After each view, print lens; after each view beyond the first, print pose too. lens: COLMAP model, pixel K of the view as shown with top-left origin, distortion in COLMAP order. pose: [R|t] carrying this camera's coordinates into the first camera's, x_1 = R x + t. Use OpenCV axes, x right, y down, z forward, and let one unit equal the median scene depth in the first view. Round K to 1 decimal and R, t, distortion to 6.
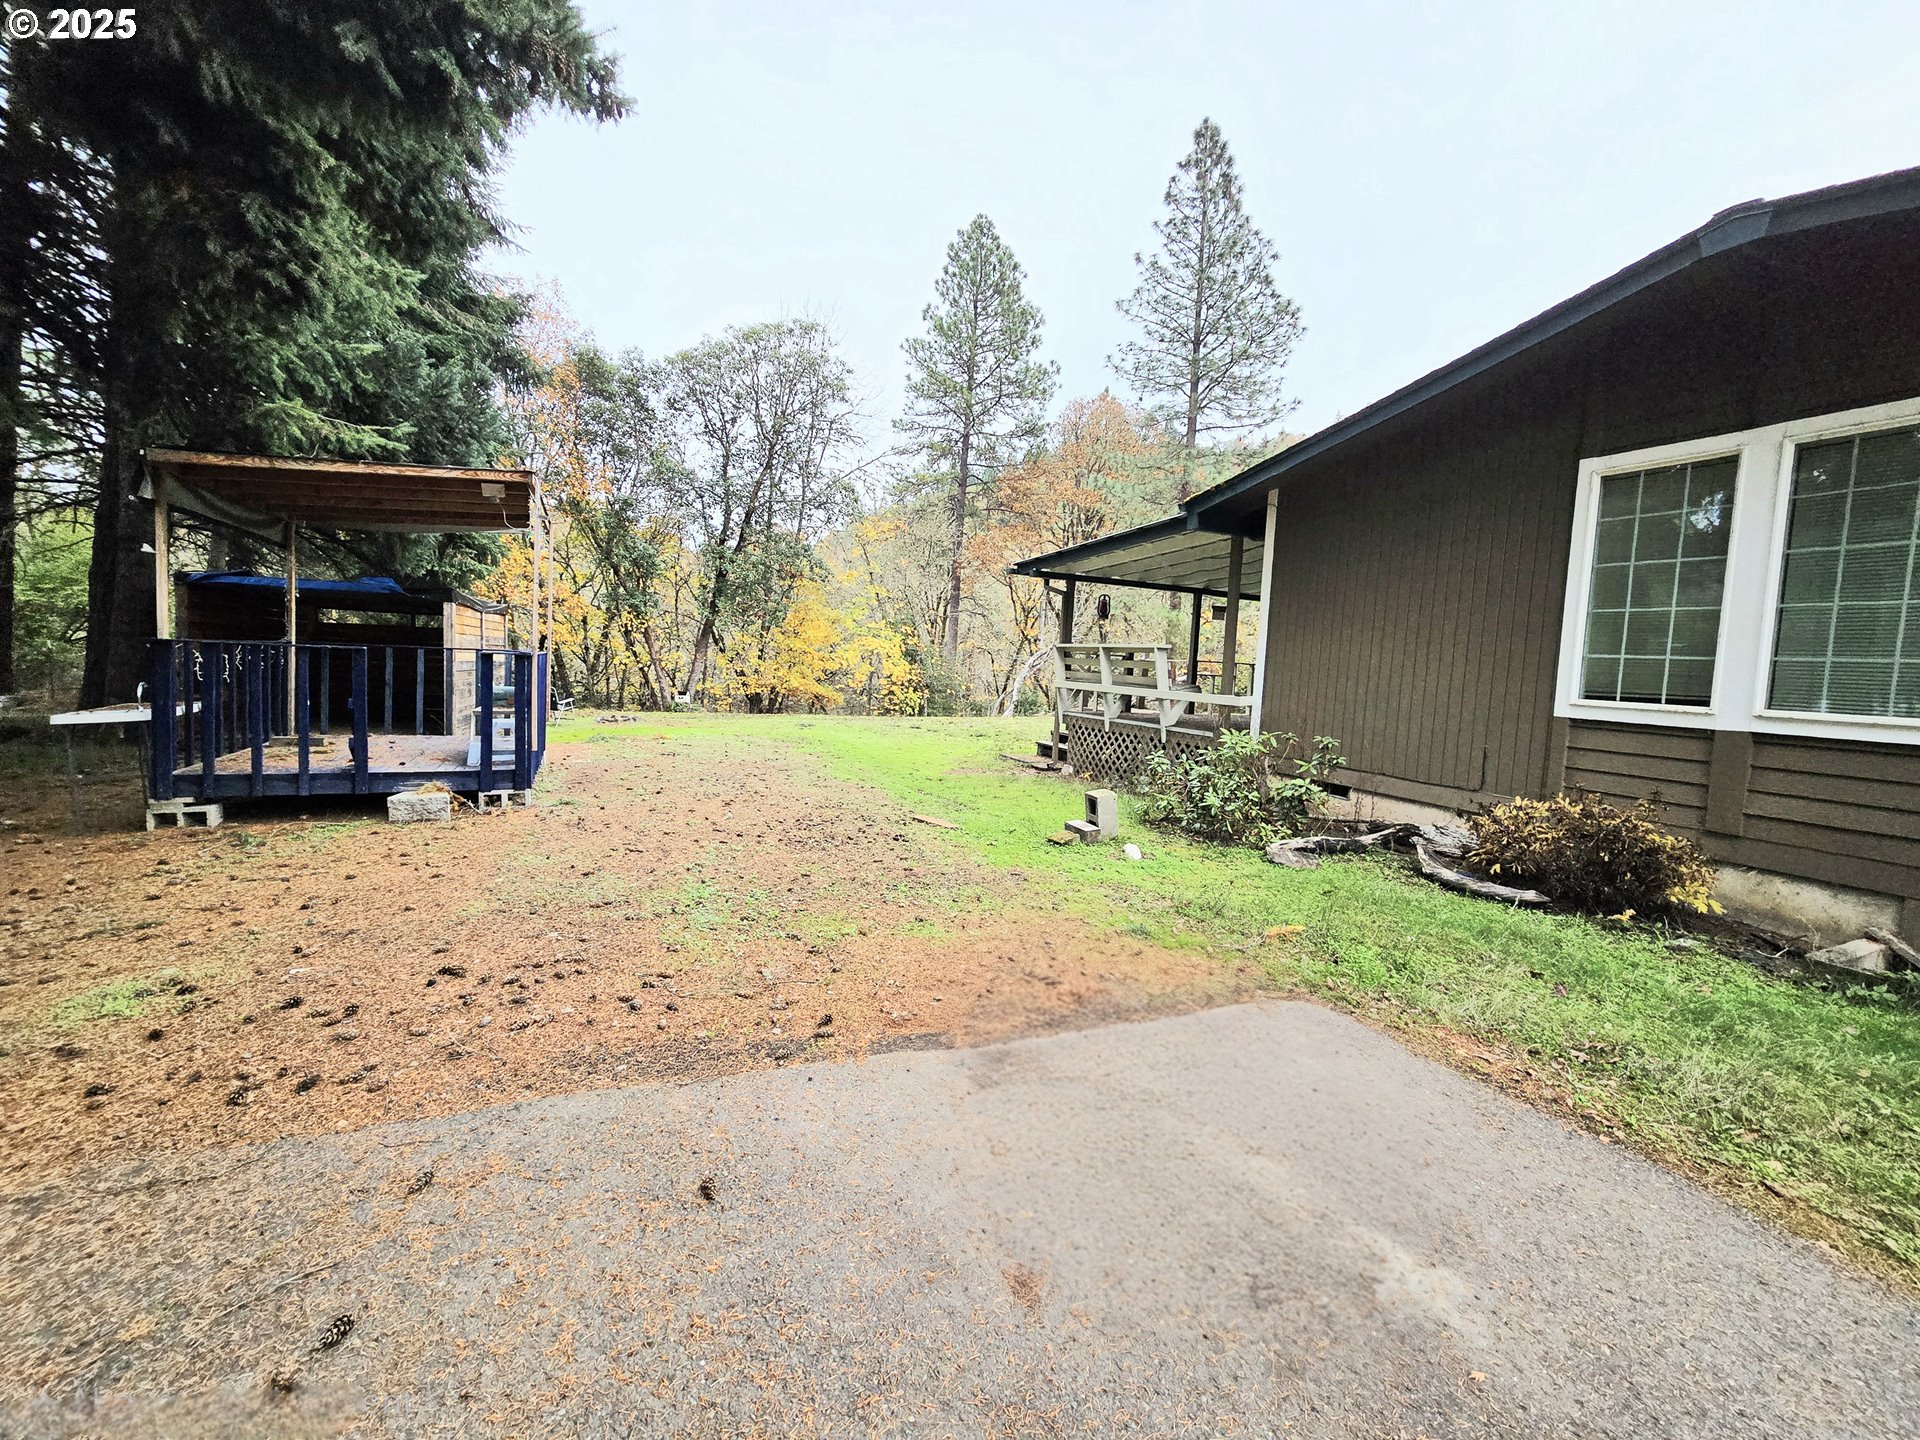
lens RADIAL K [[784.2, 0, 957.8], [0, 784.2, 716.6], [0, 0, 1]] dist [-0.002776, -0.000786]
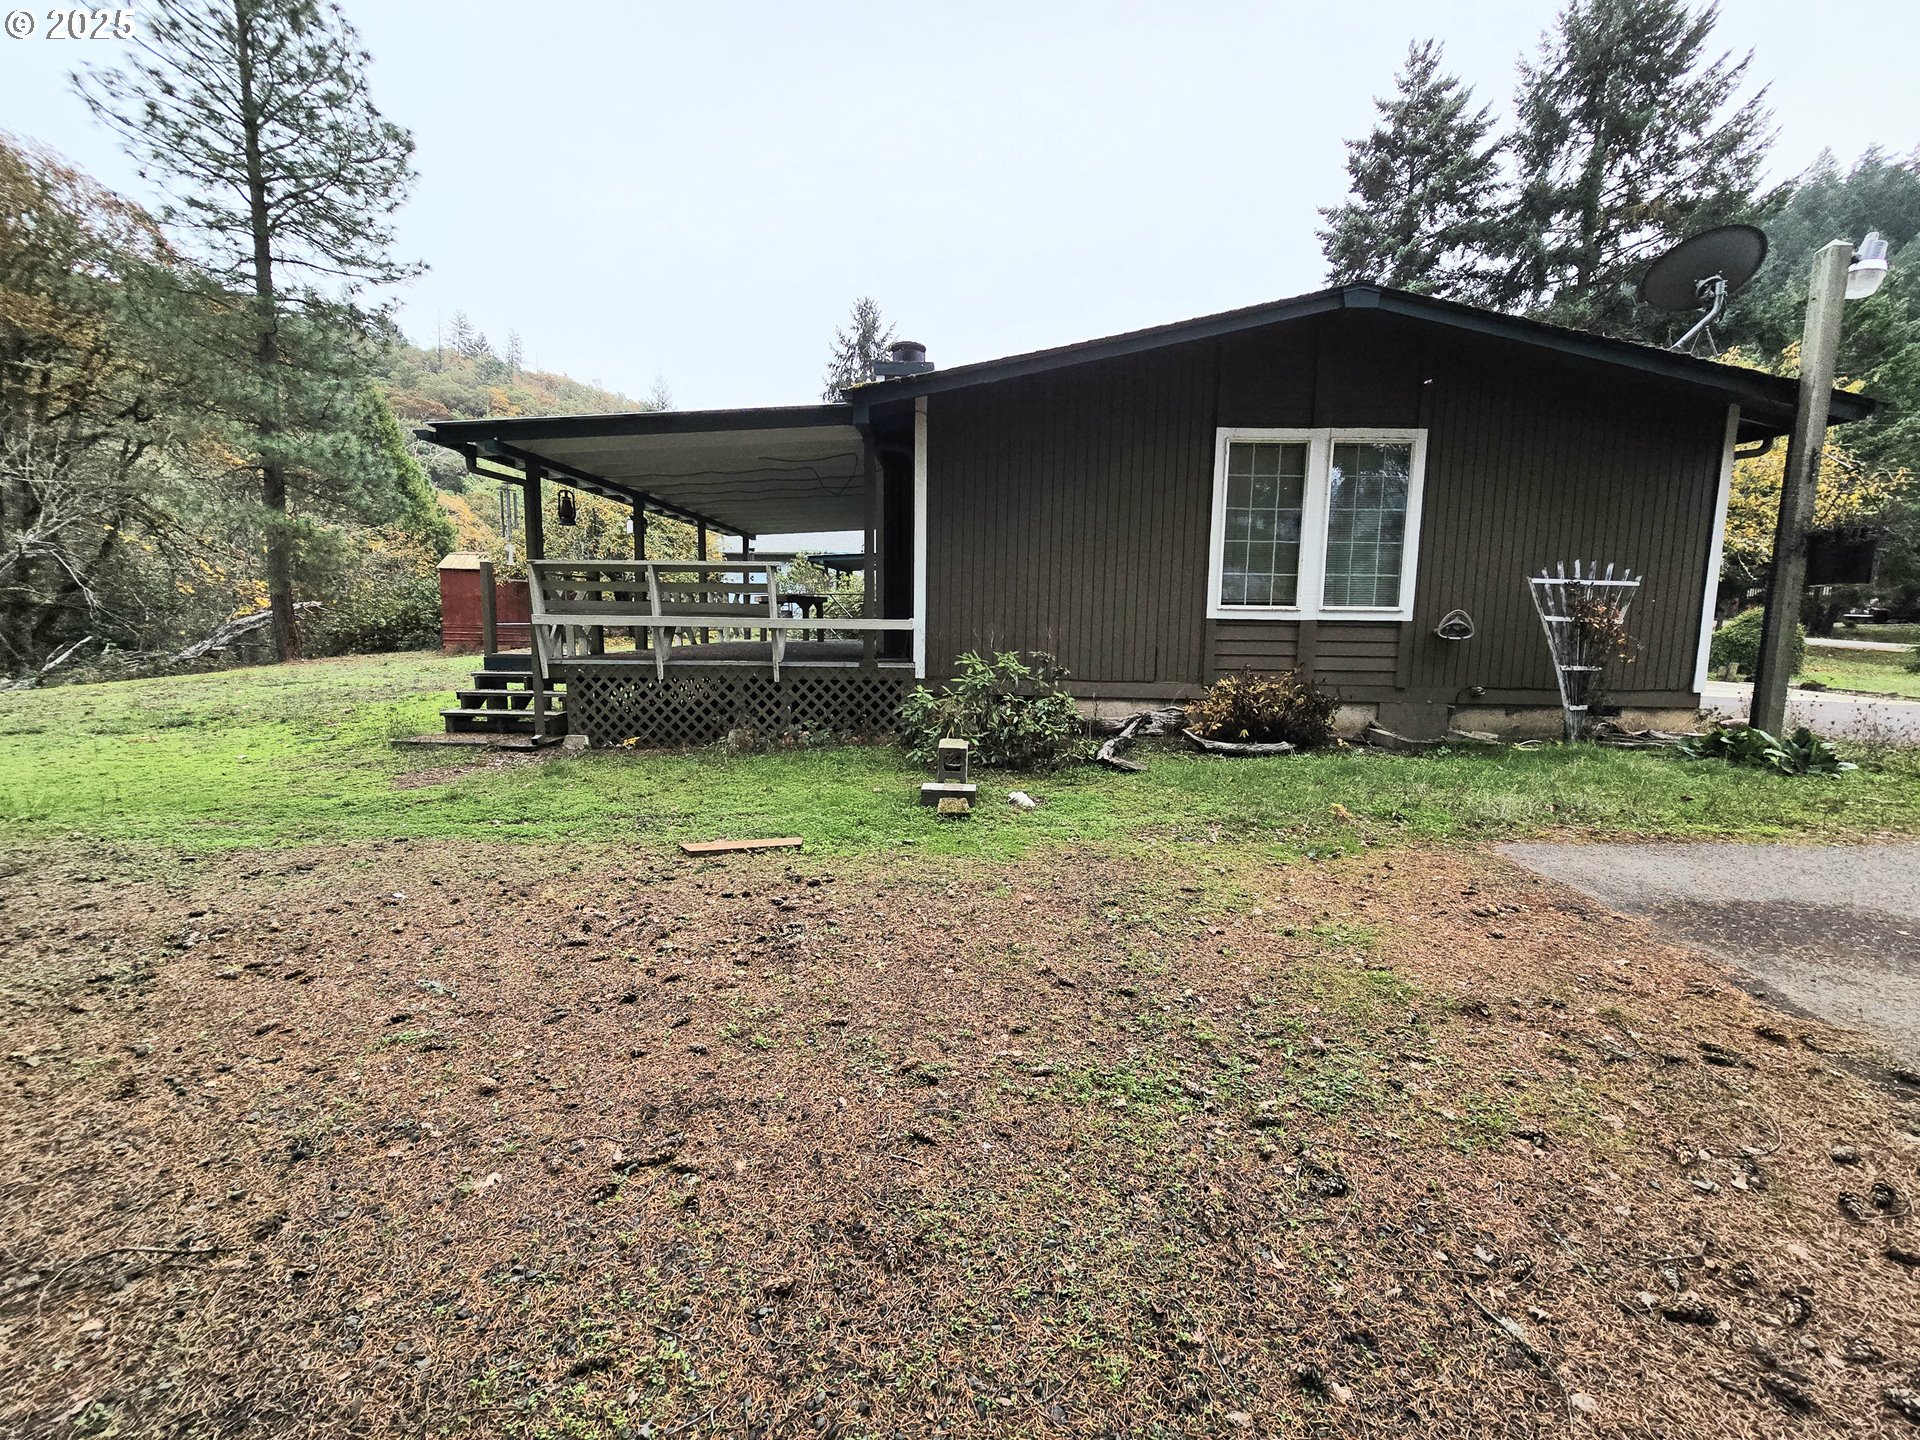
lens RADIAL K [[784.2, 0, 956.0], [0, 784.2, 717.2], [0, 0, 1]] dist [-0.002776, -0.000786]
pose [[0.450077, -0.164225, 0.877759, -0.690350], [0.076428, 0.986421, 0.145367, -0.065446], [-0.889713, 0.001659, 0.456517, 0.796562]]
